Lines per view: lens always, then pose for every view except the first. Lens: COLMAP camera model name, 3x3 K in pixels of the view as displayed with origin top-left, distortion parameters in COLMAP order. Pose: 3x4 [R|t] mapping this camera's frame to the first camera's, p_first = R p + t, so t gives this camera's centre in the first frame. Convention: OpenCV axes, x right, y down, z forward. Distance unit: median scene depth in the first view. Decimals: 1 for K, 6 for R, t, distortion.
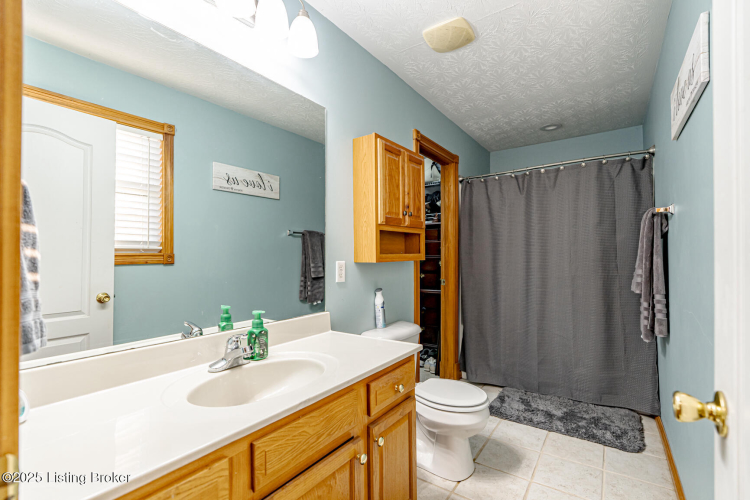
lens RADIAL K [[338.9, 0, 375.0], [0, 338.9, 250.0], [0, 0, 1]] dist [-0.010321, 0.000593]
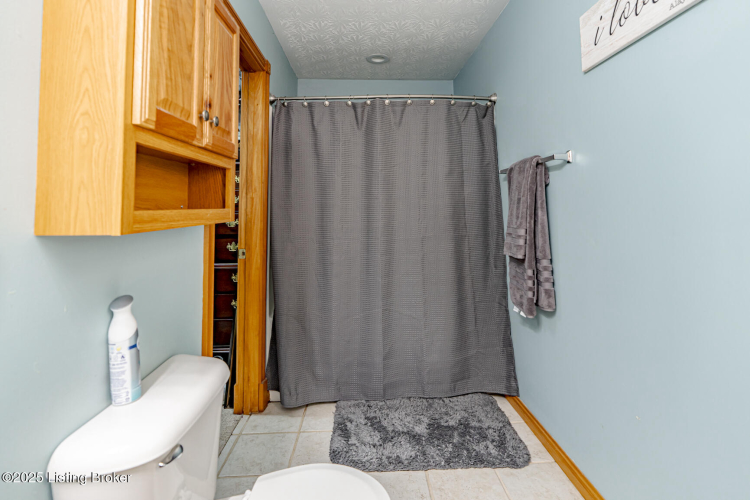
lens RADIAL K [[344.3, 0, 377.1], [0, 344.3, 191.6], [0, 0, 1]] dist [-0.014789, -0.000139]
pose [[0.778693, 0.035224, 0.626415, -0.009772], [-0.011297, 0.999048, -0.042134, 0.004474], [-0.627303, 0.025733, 0.778350, 0.455491]]
